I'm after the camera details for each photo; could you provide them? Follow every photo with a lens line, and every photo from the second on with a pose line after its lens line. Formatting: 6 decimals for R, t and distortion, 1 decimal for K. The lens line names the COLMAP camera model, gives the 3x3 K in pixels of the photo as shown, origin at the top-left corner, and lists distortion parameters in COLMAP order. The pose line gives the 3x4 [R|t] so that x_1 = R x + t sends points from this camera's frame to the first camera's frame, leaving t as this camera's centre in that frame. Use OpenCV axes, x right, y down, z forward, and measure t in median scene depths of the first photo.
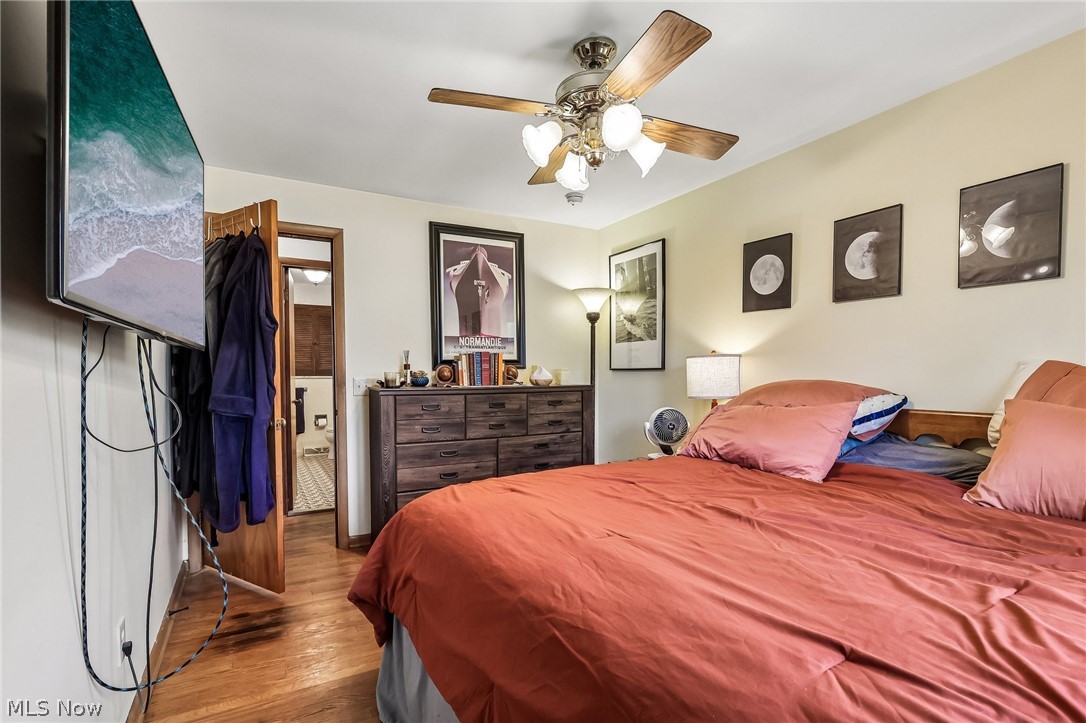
lens RADIAL K [[508.8, 0, 544.8], [0, 508.8, 389.0], [0, 0, 1]] dist [-0.001483, 0.000882]
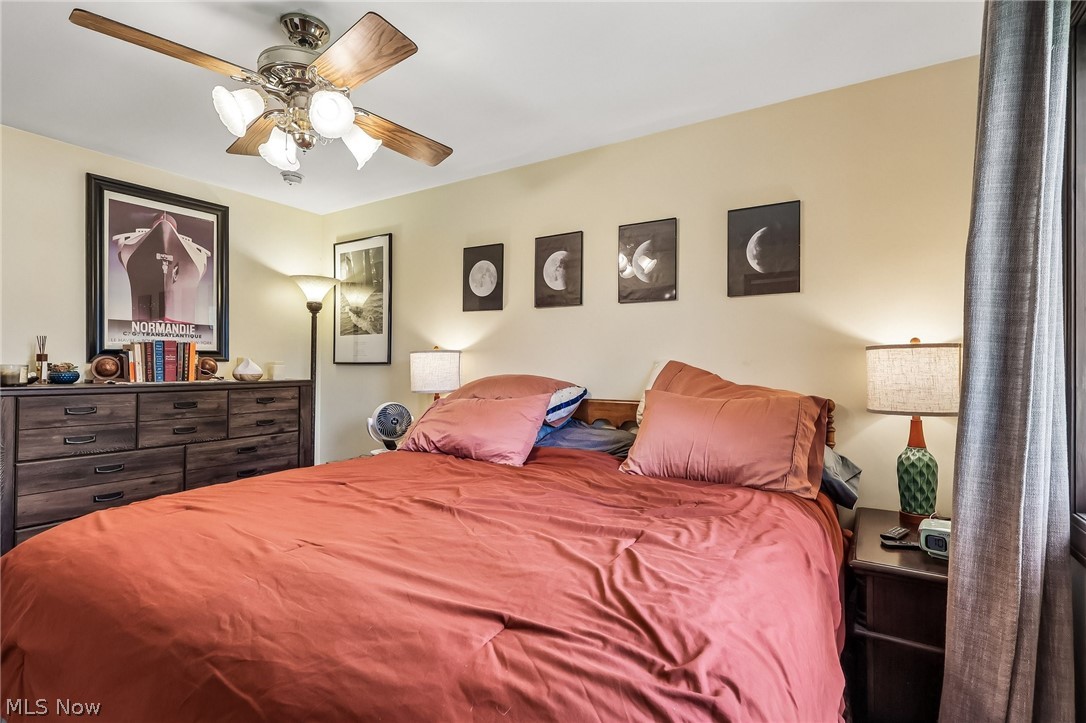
lens RADIAL K [[505.1, 0, 541.5], [0, 505.1, 362.2], [0, 0, 1]] dist [-0.001481, 0.000668]
pose [[0.879464, 0.009775, 0.475865, 0.046585], [0.009004, 0.999269, -0.037166, -0.004470], [-0.475880, 0.036971, 0.878733, -0.014682]]
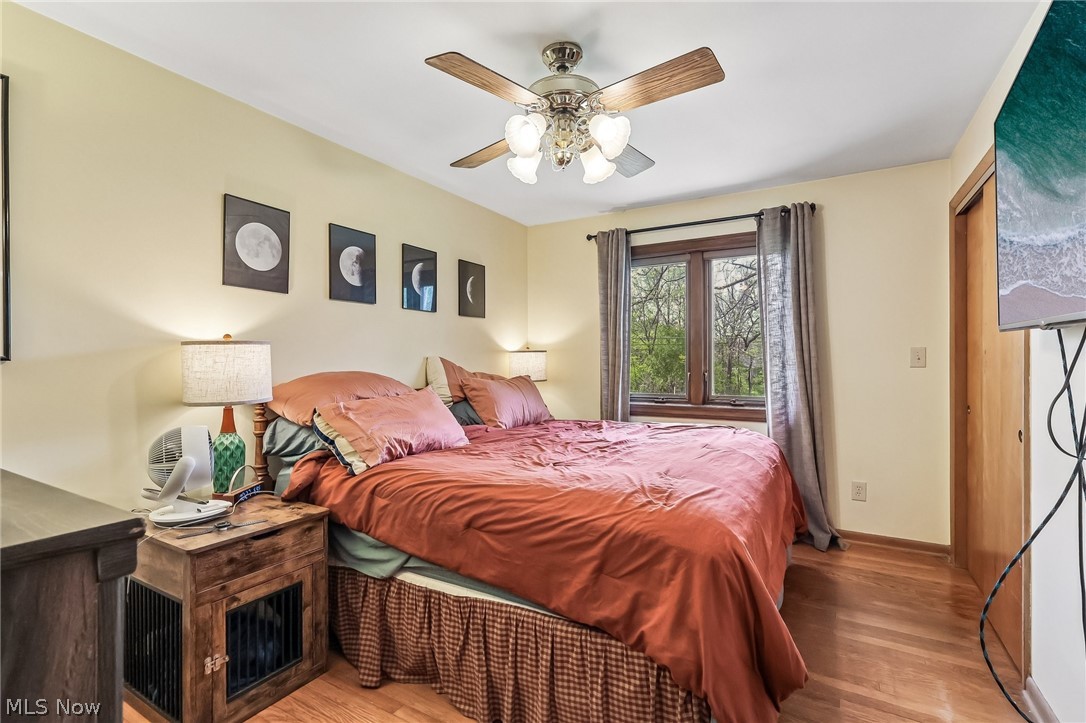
lens RADIAL K [[505.1, 0, 541.5], [0, 505.1, 362.2], [0, 0, 1]] dist [-0.001481, 0.000668]
pose [[-0.484457, 0.006906, 0.874788, -0.746058], [0.037499, 0.999214, 0.012879, -0.046368], [-0.874011, 0.039043, -0.484335, 1.496213]]
